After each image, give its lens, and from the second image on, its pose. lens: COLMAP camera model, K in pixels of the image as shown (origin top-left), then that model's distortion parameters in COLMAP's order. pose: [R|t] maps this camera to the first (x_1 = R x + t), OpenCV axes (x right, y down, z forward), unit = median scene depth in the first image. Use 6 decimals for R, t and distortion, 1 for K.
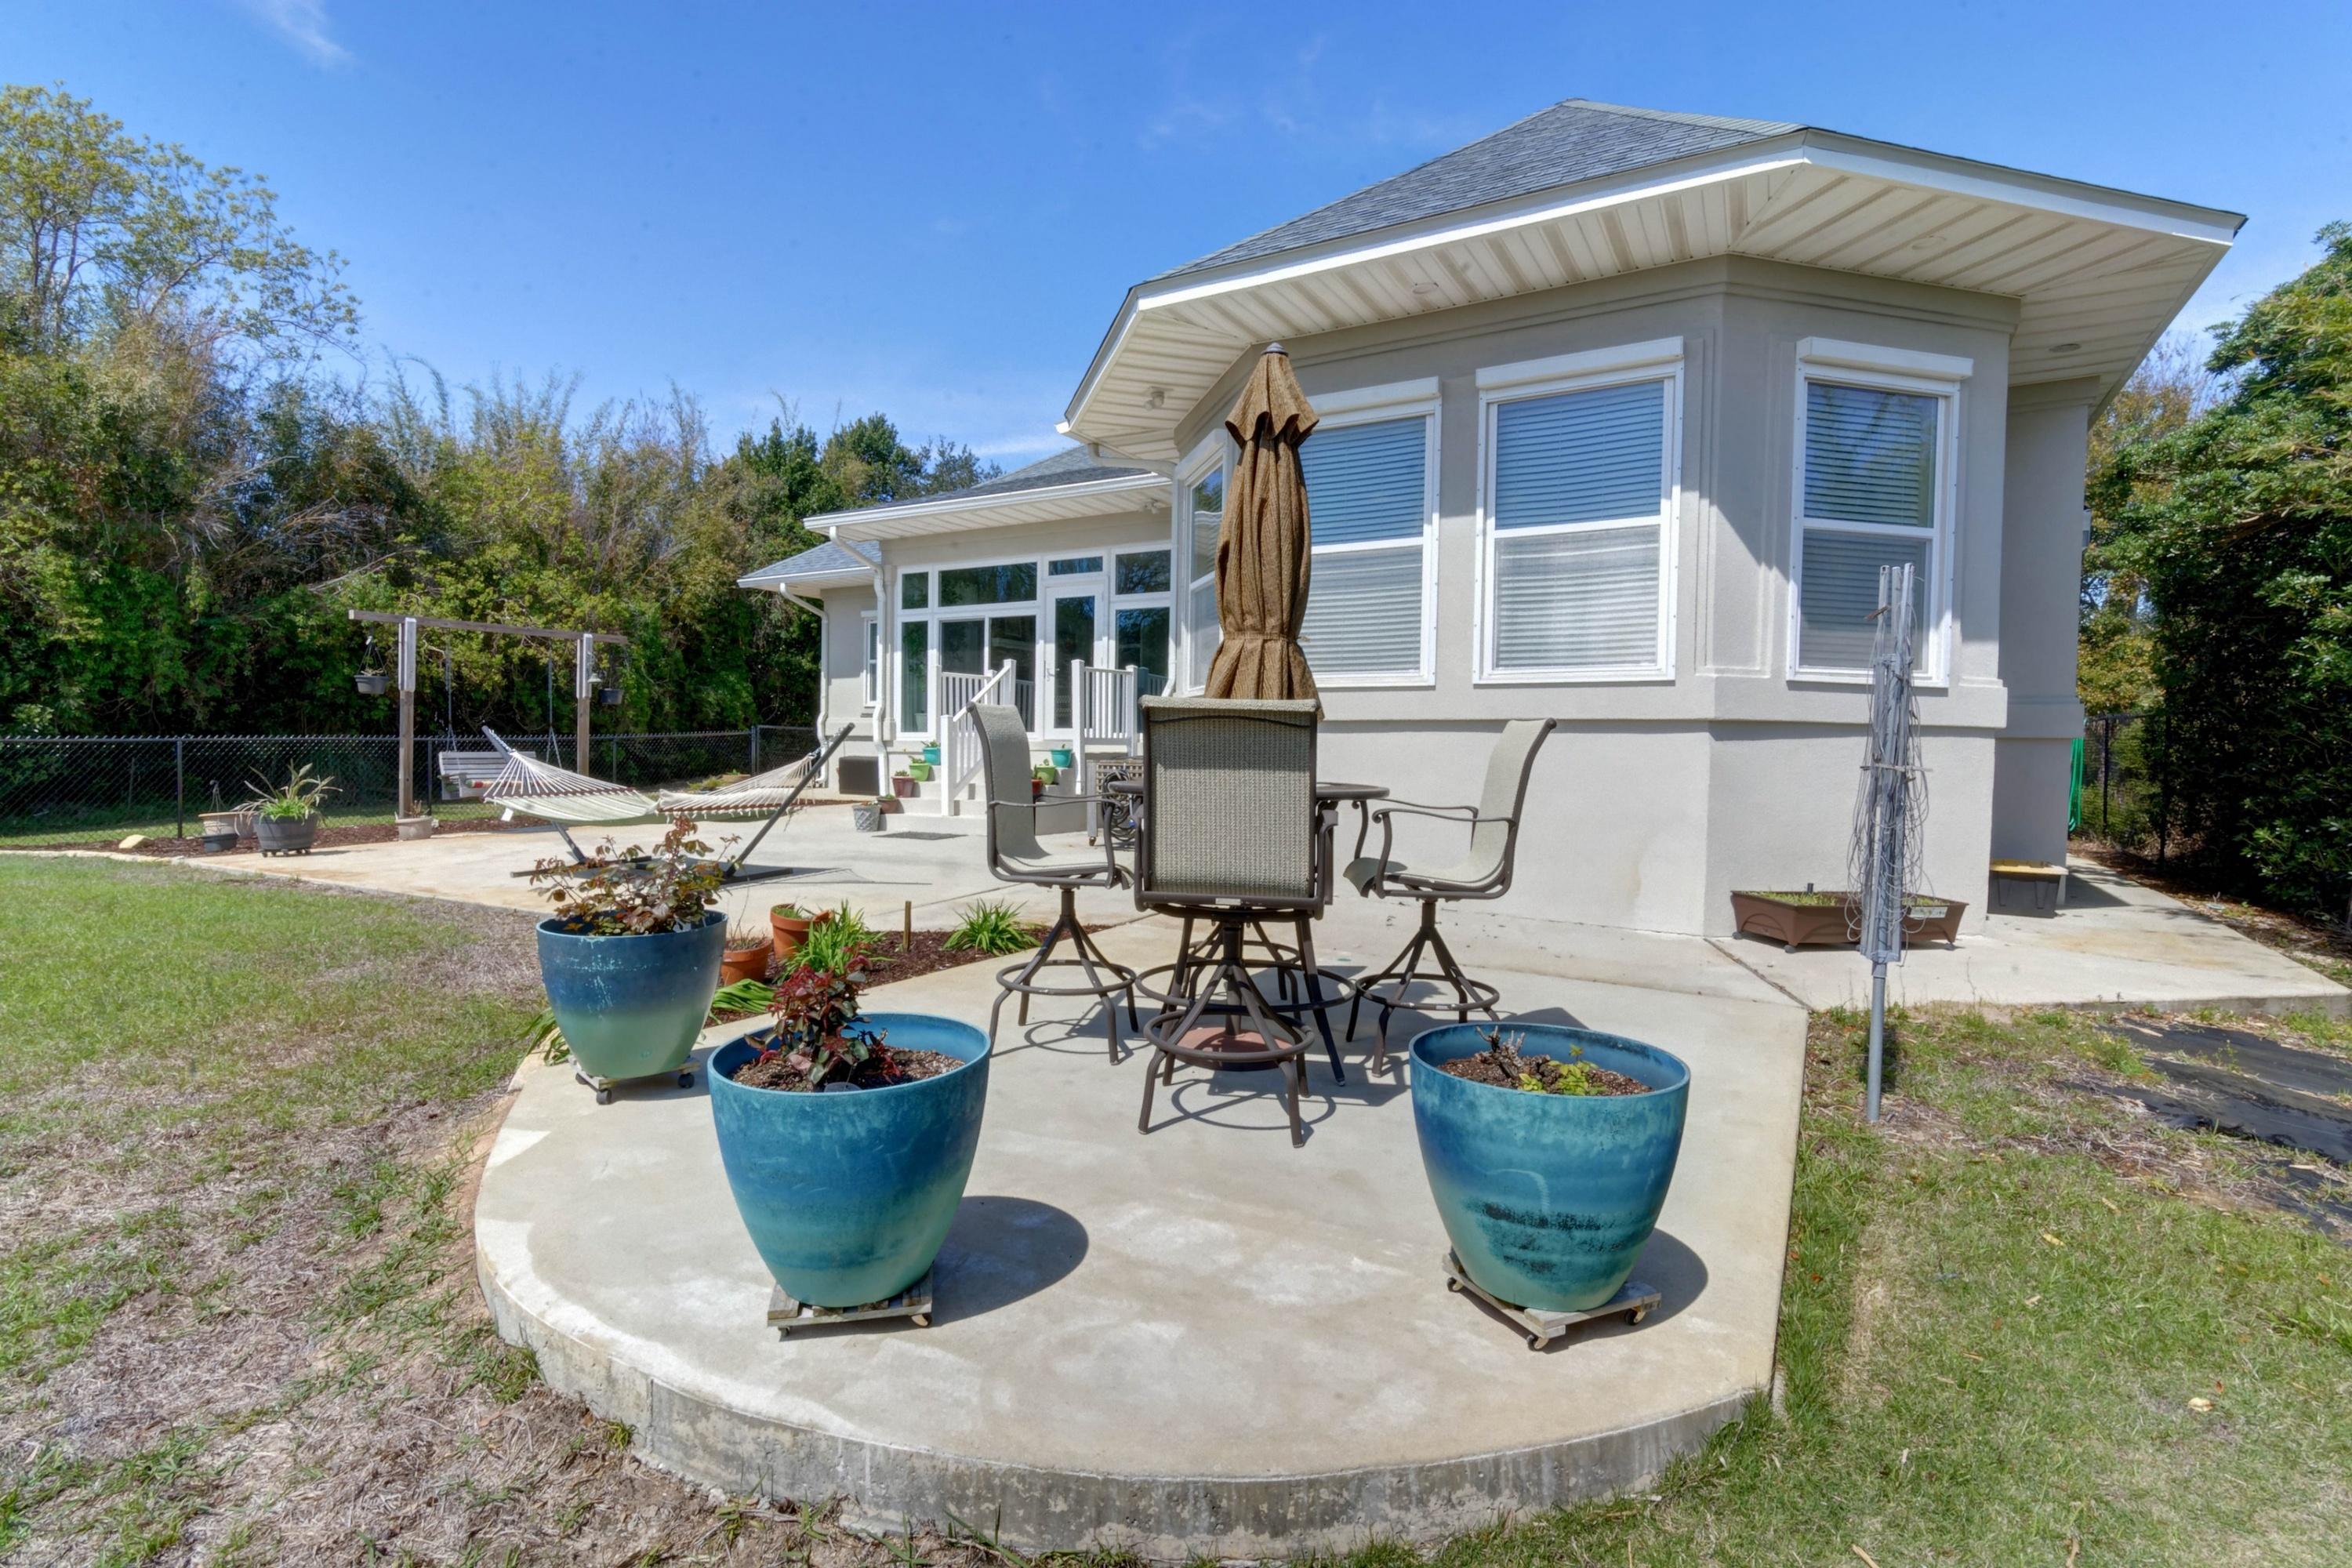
lens RADIAL K [[1117.6, 0, 1178.1], [0, 1117.6, 777.3], [0, 0, 1]] dist [-0.000288, 0.000303]
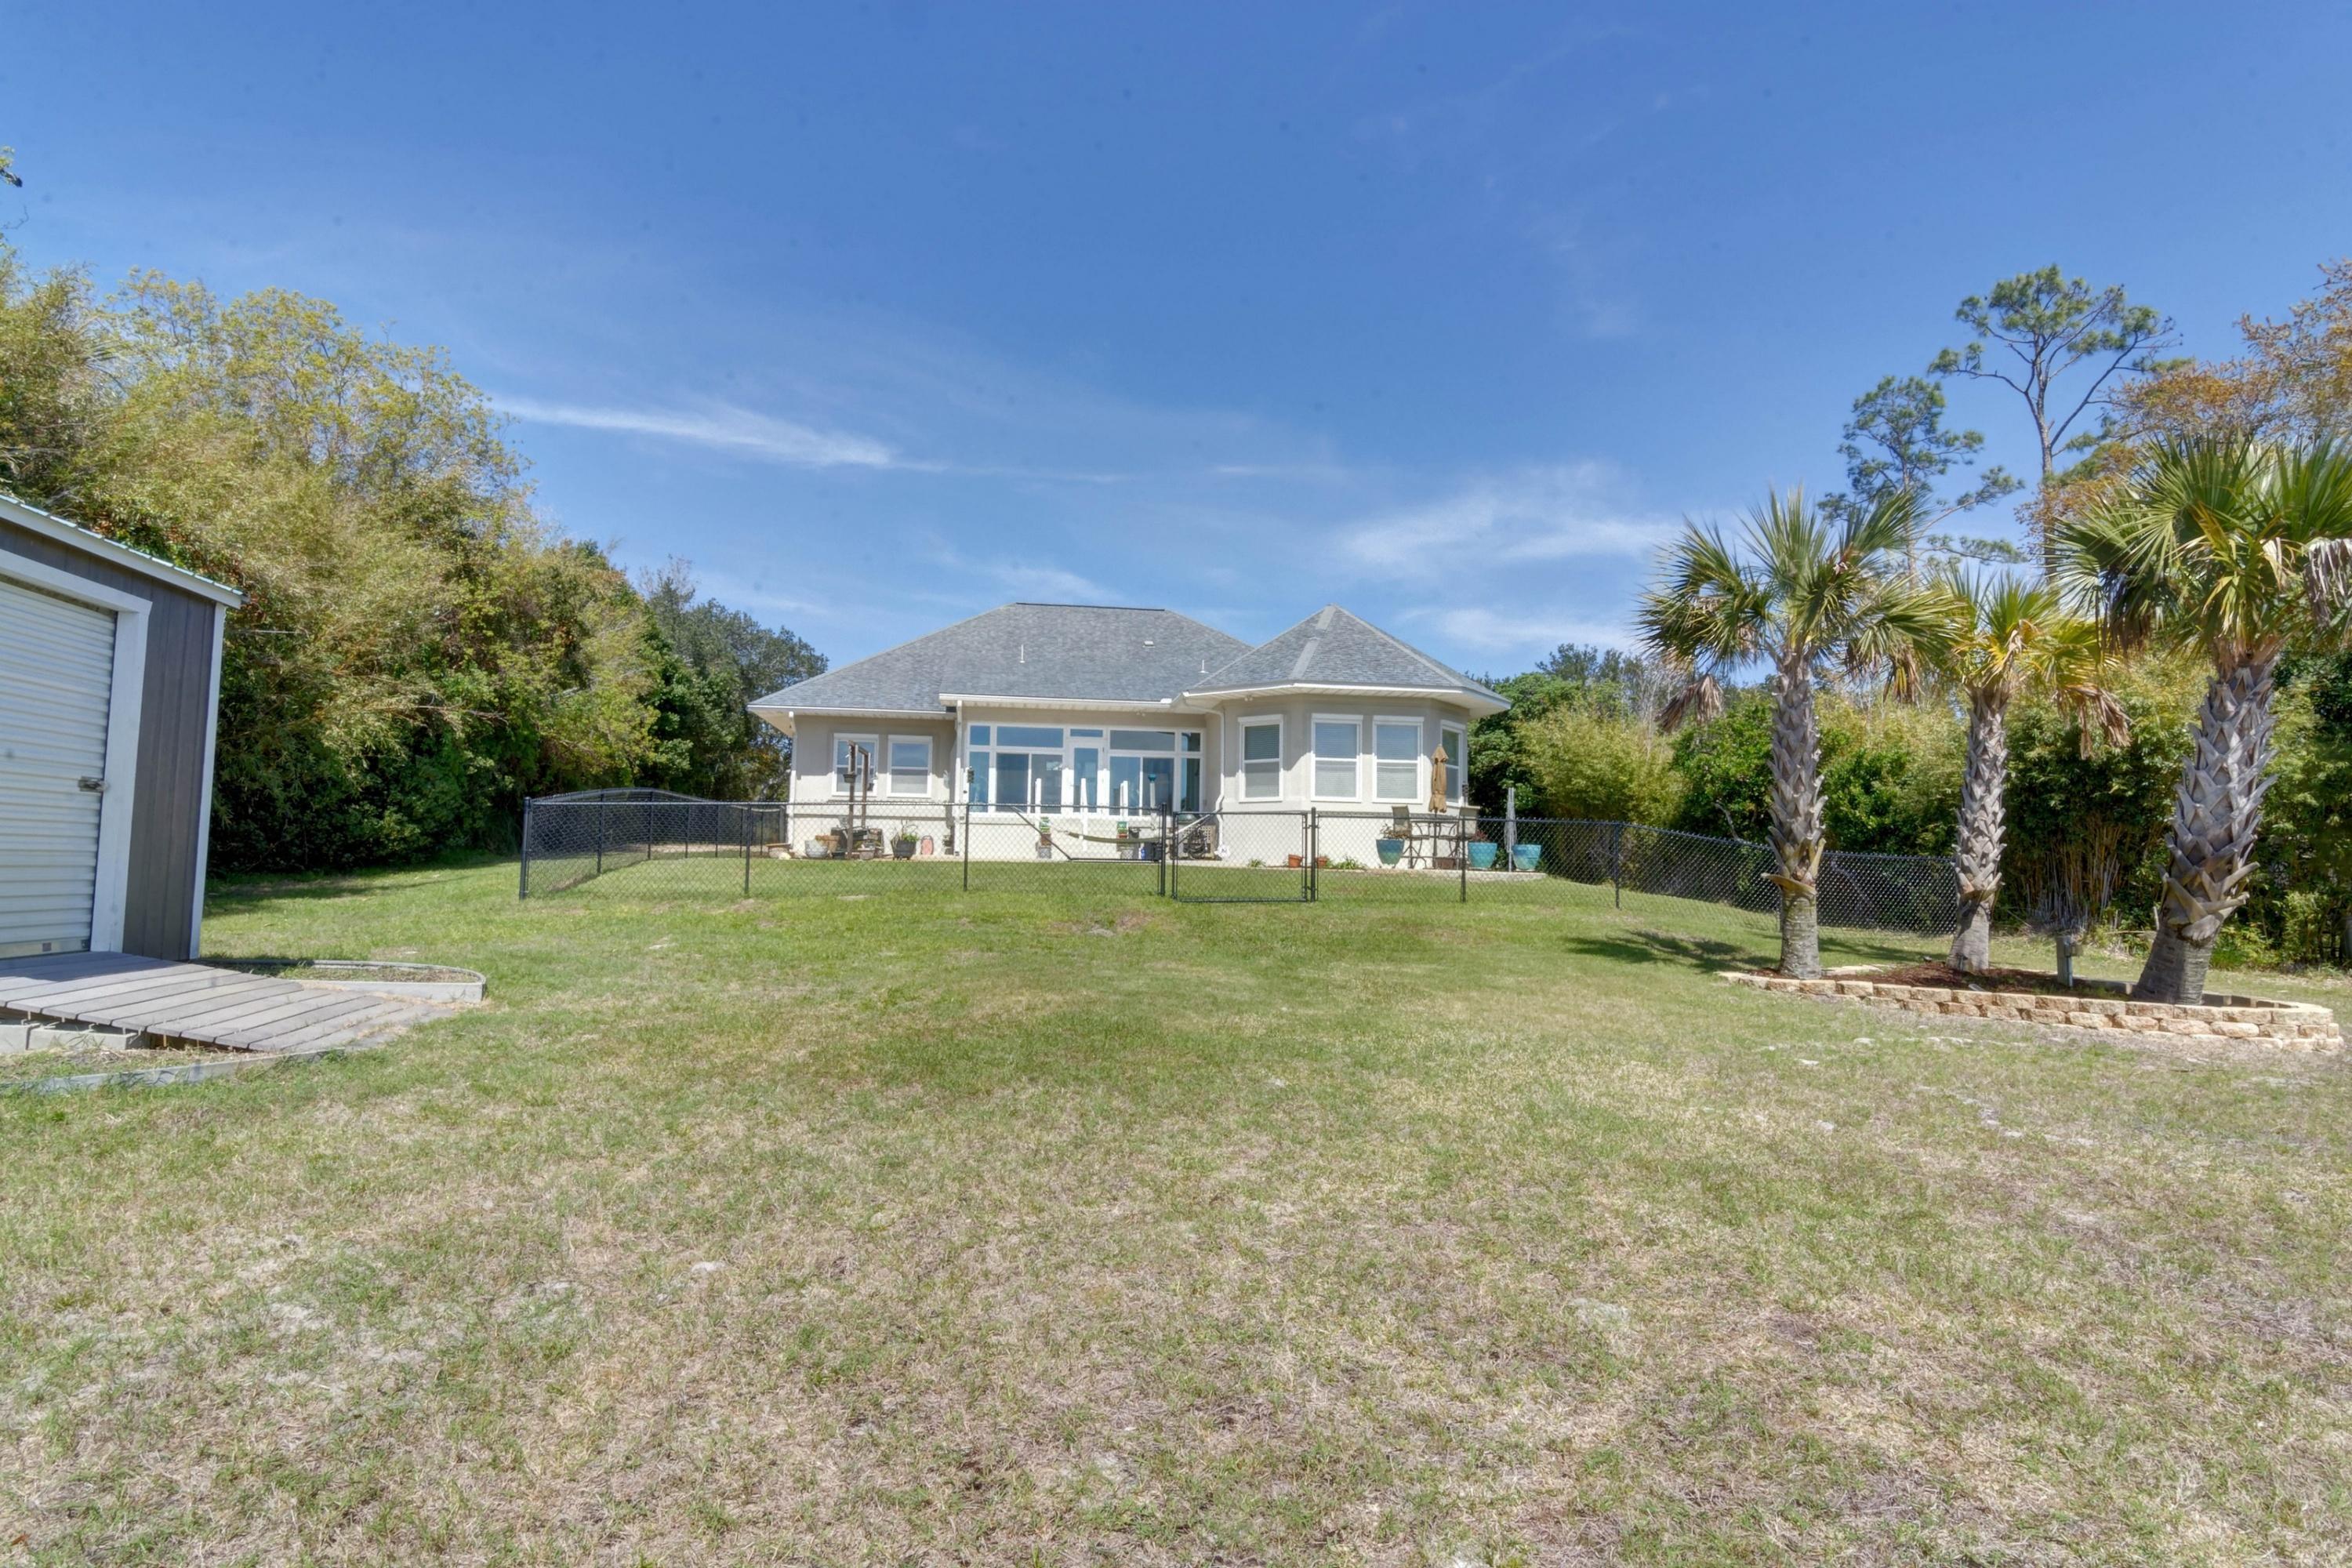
lens RADIAL K [[1238.9, 0, 1176.0], [0, 1238.9, 784.0], [0, 0, 1]] dist [0.000106, 0.000031]
pose [[0.780357, 0.044853, 0.623723, -1.348798], [0.009097, 0.996505, -0.083042, 0.092618], [-0.625268, 0.070476, 0.777222, -0.846376]]
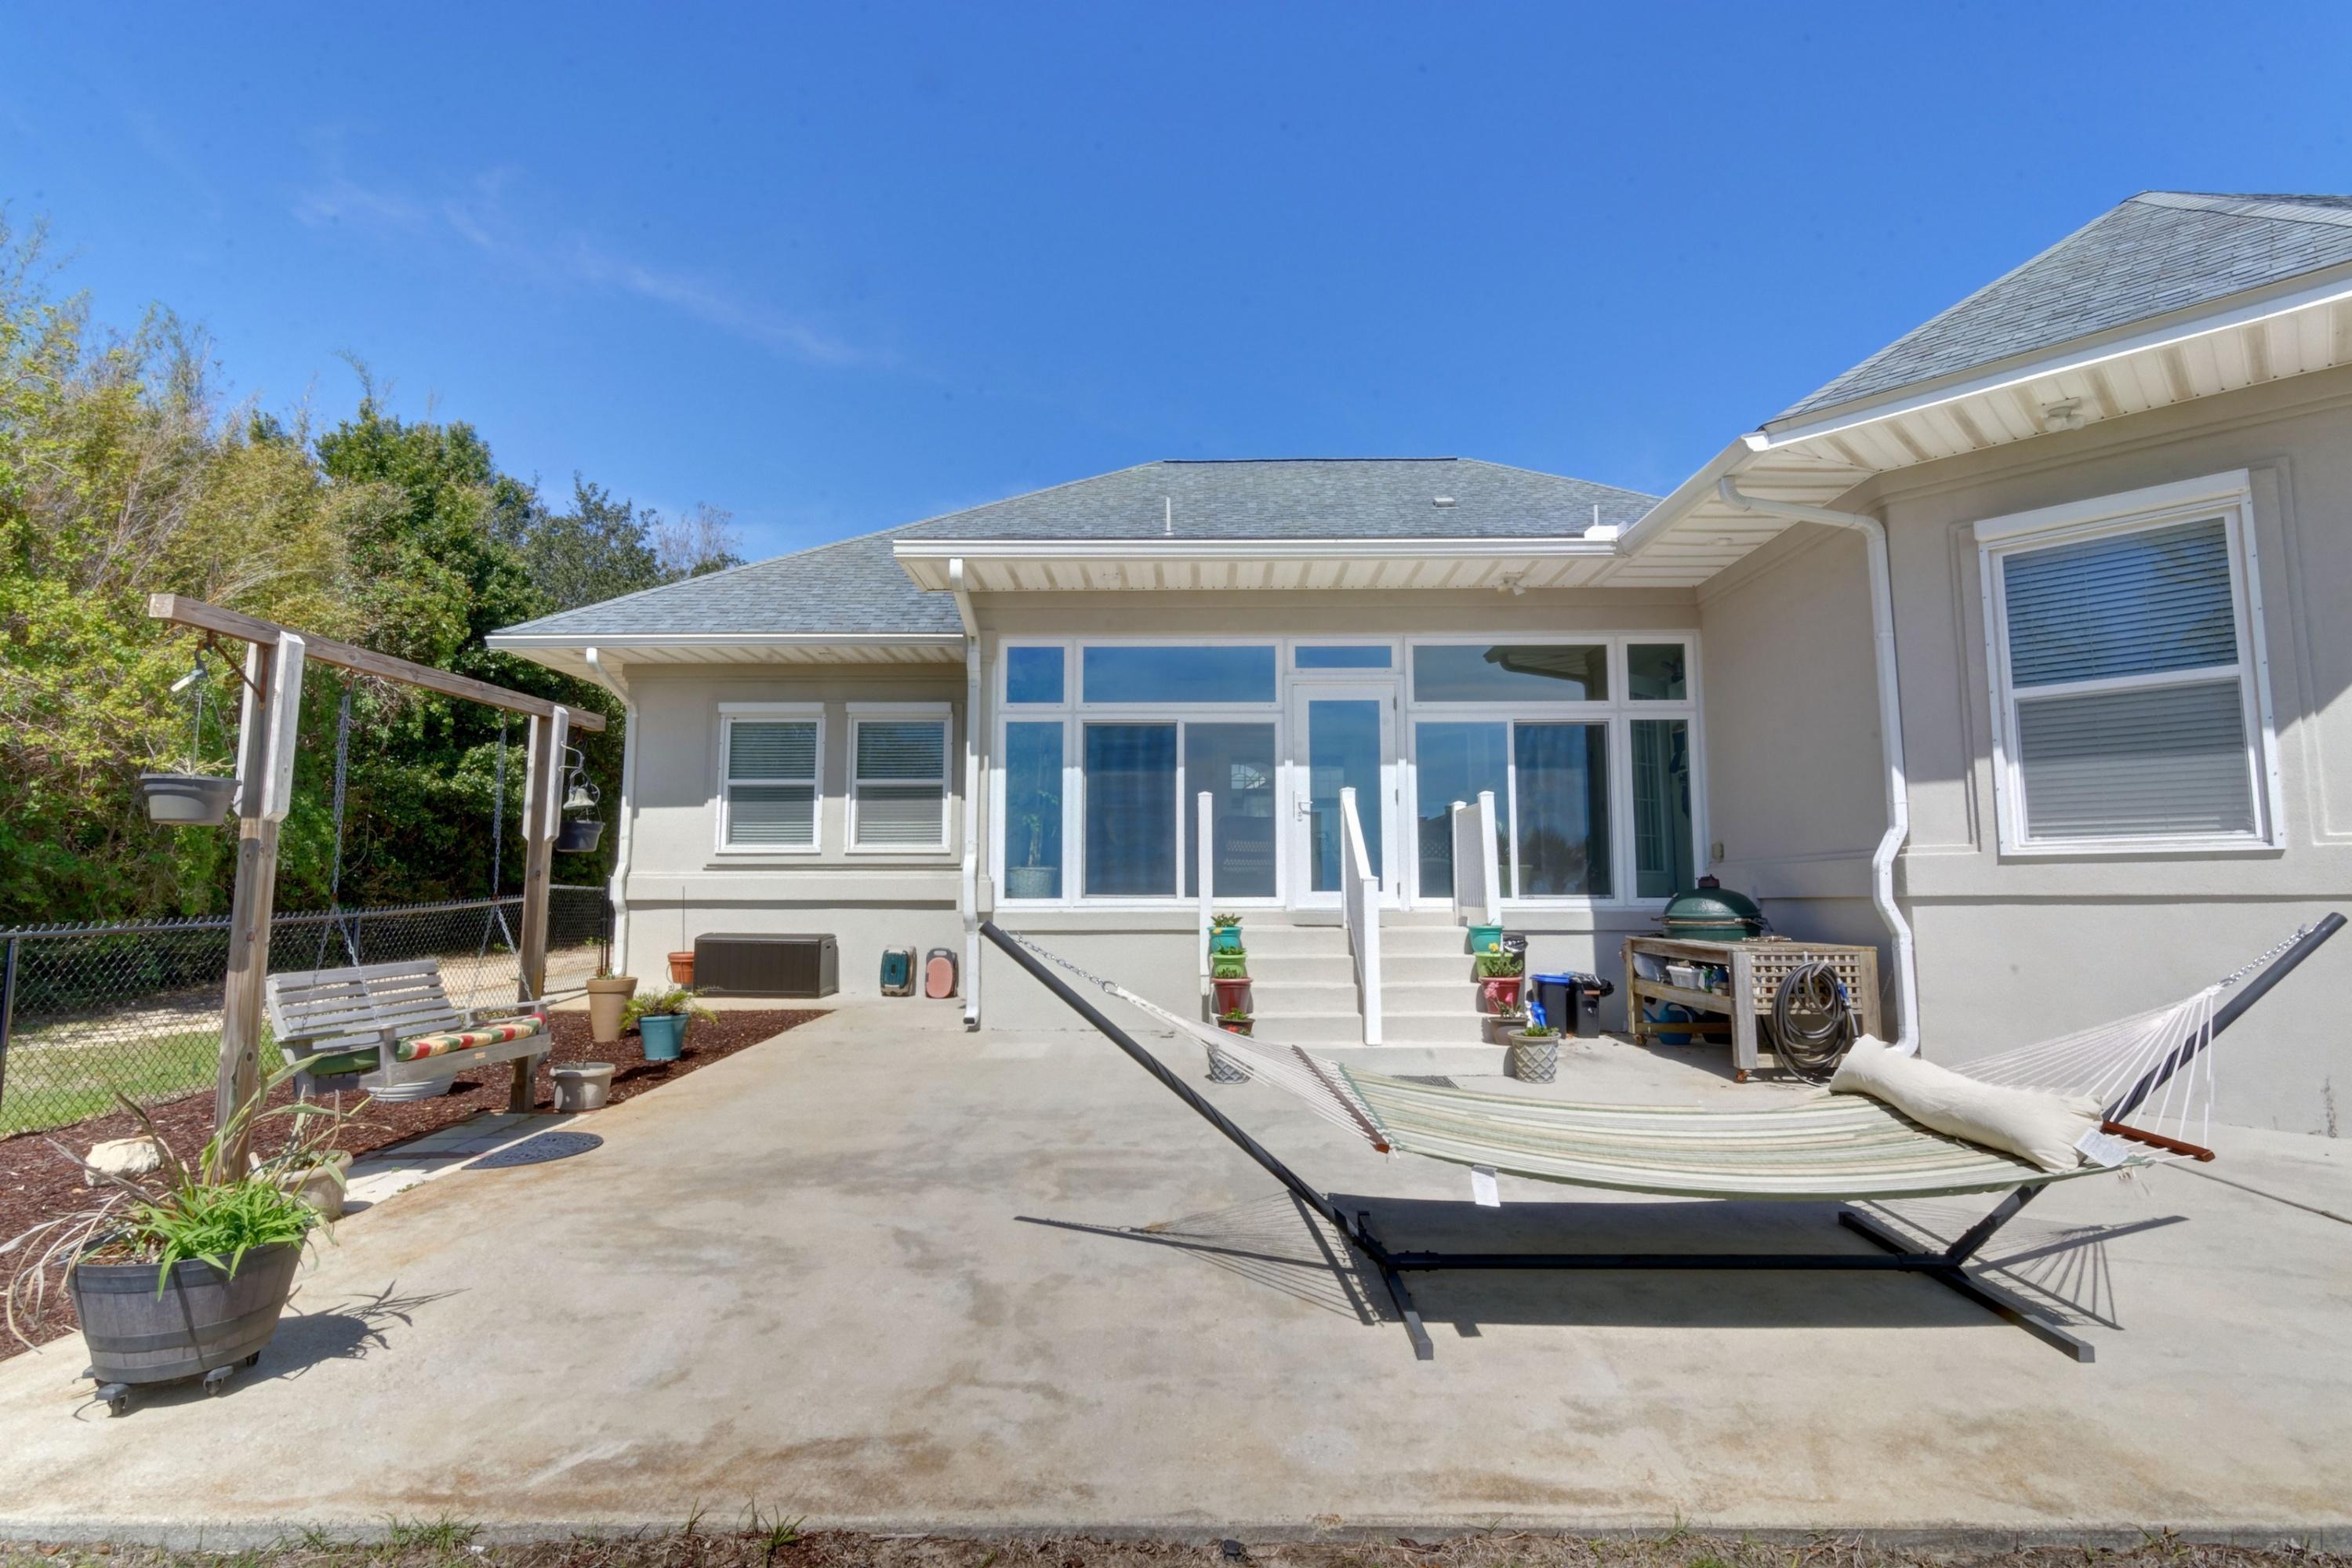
lens RADIAL K [[1148.4, 0, 1171.3], [0, 1148.4, 795.8], [0, 0, 1]] dist [0.002173, 0.000014]
pose [[0.872363, 0.027494, 0.488085, -0.522320], [0.024504, 0.994703, -0.099829, -0.032747], [-0.488245, 0.099047, 0.867068, 0.428335]]
